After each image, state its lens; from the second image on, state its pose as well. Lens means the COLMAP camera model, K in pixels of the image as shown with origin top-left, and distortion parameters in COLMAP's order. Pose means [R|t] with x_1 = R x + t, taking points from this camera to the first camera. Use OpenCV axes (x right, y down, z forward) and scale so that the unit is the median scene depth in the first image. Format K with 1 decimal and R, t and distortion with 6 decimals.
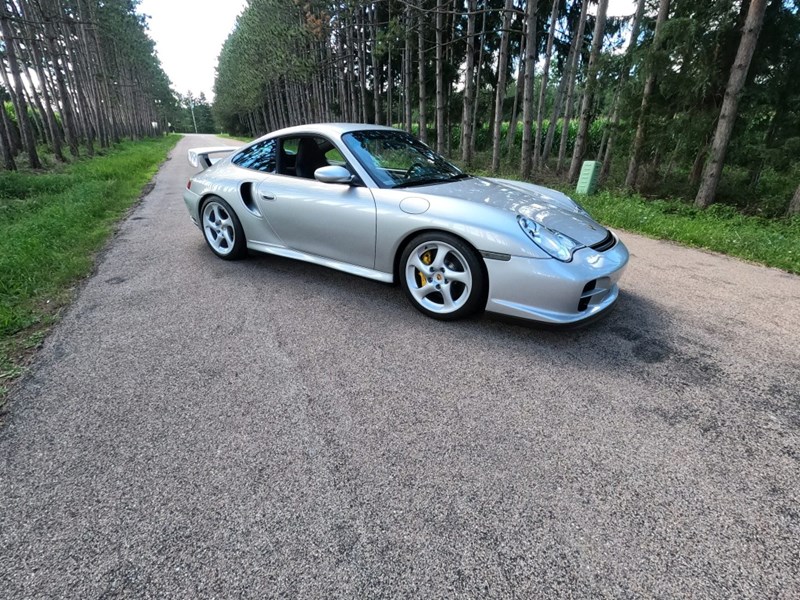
lens RADIAL K [[388.1, 0, 400.7], [0, 388.1, 304.2], [0, 0, 1]] dist [-0.005270, 0.001325]
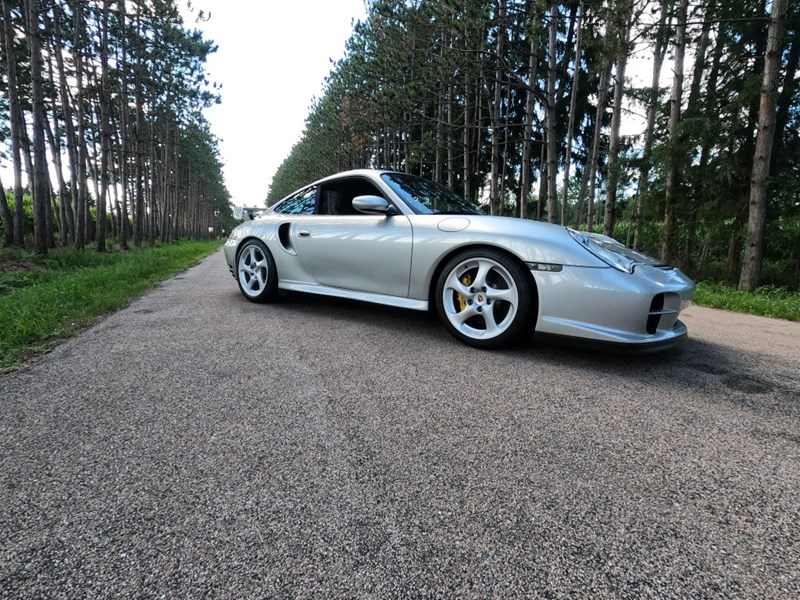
lens RADIAL K [[388.1, 0, 398.9], [0, 388.1, 298.3], [0, 0, 1]] dist [-0.005270, 0.001325]
pose [[0.997030, 0.020129, -0.074337, -0.026379], [-0.039694, 0.961466, -0.272043, 0.208633], [0.065996, 0.274186, 0.959410, 0.128612]]
